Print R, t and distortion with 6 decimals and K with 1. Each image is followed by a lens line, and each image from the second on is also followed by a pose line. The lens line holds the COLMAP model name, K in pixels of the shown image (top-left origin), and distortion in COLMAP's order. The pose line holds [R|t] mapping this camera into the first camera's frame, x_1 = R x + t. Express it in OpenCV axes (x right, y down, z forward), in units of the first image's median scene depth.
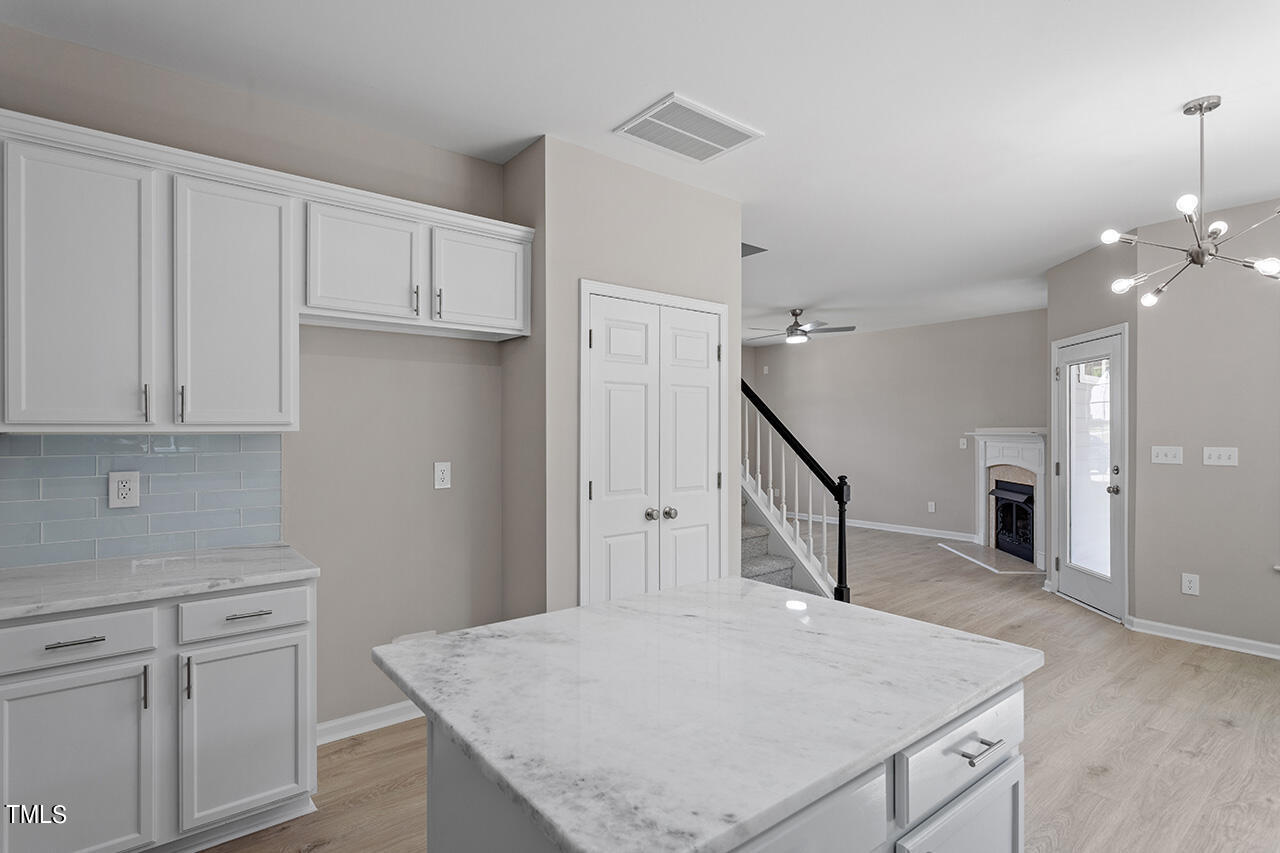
lens RADIAL K [[630.1, 0, 640.0], [0, 630.1, 426.5], [0, 0, 1]] dist [-0.003064, -0.000088]
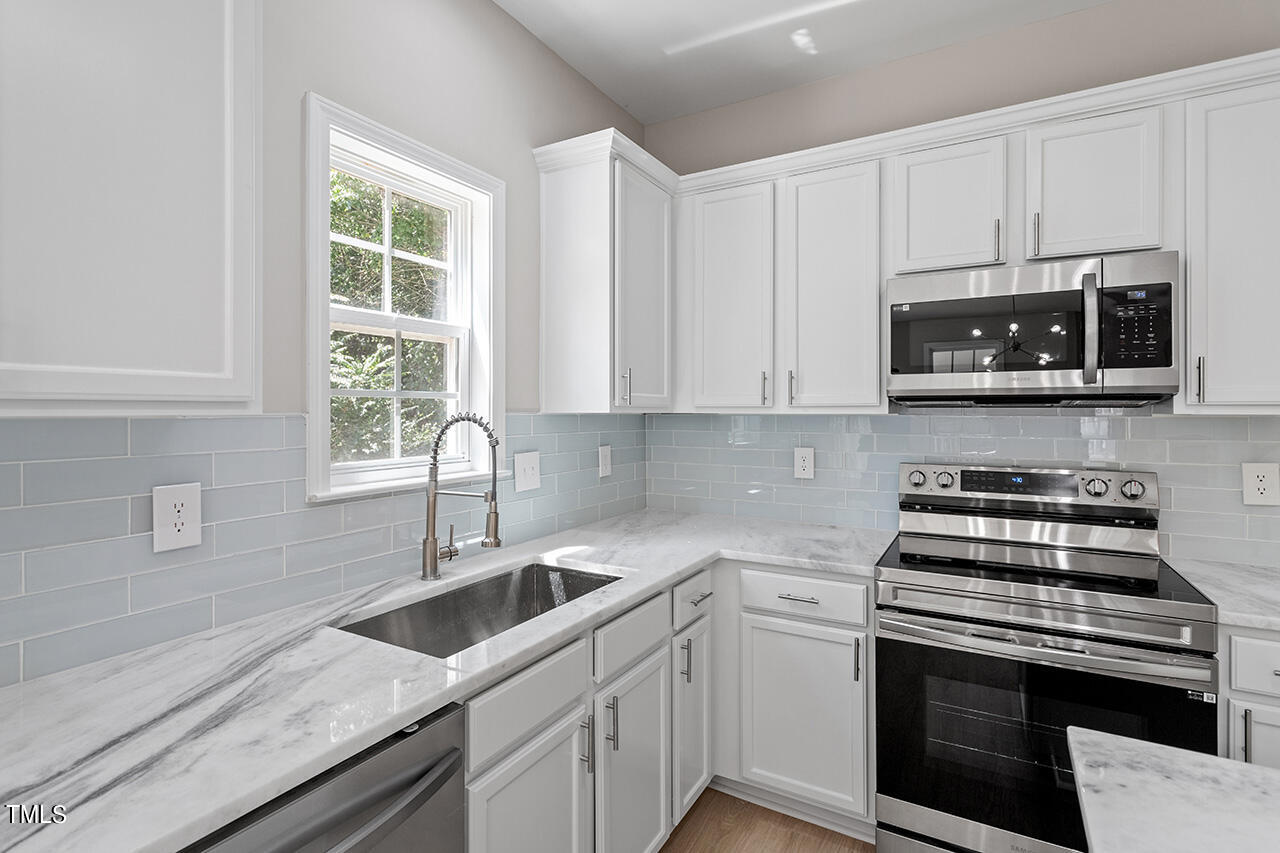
lens RADIAL K [[610.1, 0, 640.9], [0, 610.1, 413.4], [0, 0, 1]] dist [-0.000739, 0.000103]
pose [[-0.931517, -0.000082, -0.363699, 0.212171], [0.001311, 0.999993, -0.003584, 0.002890], [0.363697, -0.003815, -0.931510, 0.296597]]
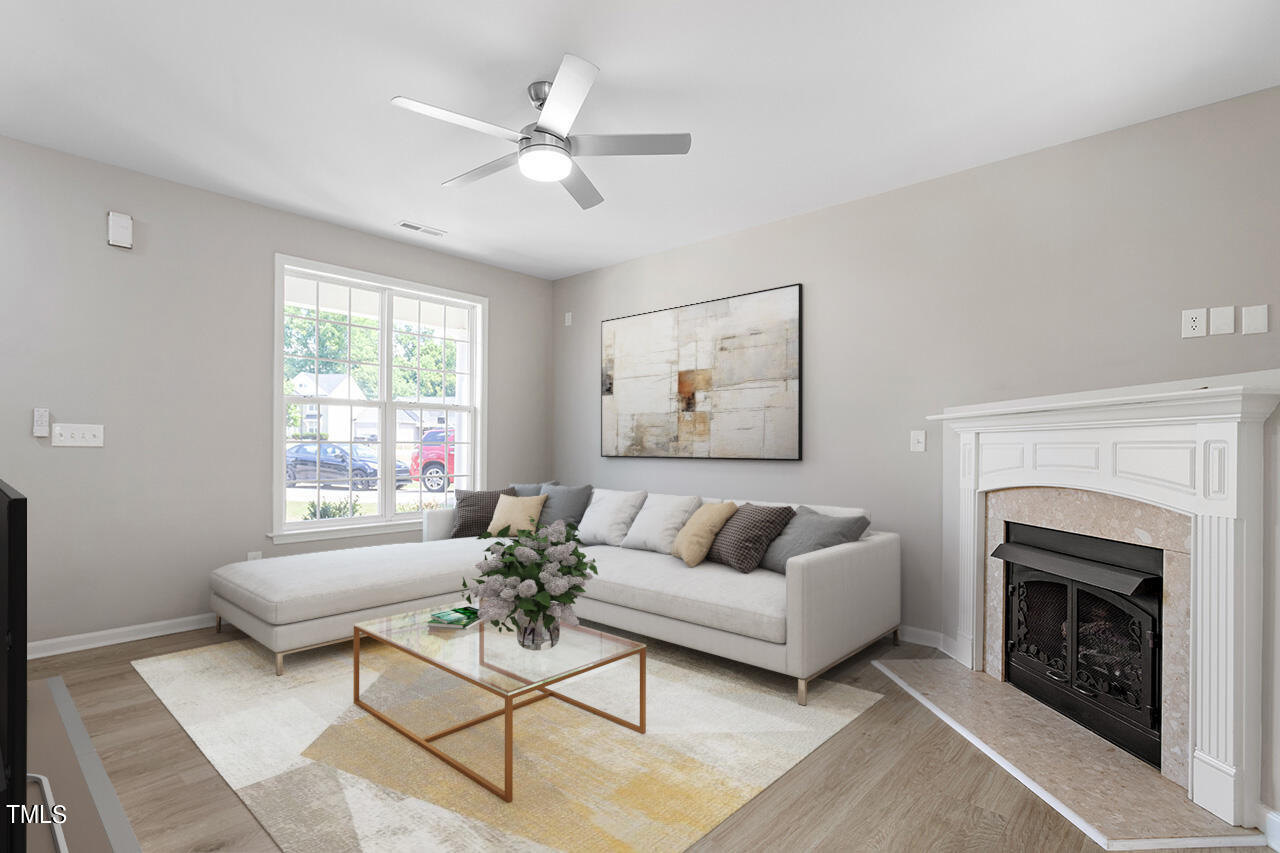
lens RADIAL K [[612.3, 0, 640.5], [0, 612.3, 460.5], [0, 0, 1]] dist [0.001590, 0.000933]
pose [[0.987578, -0.002326, 0.157111, 0.427845], [-0.002017, 0.999620, 0.027477, 0.054482], [-0.157116, -0.027453, 0.987199, 1.056303]]
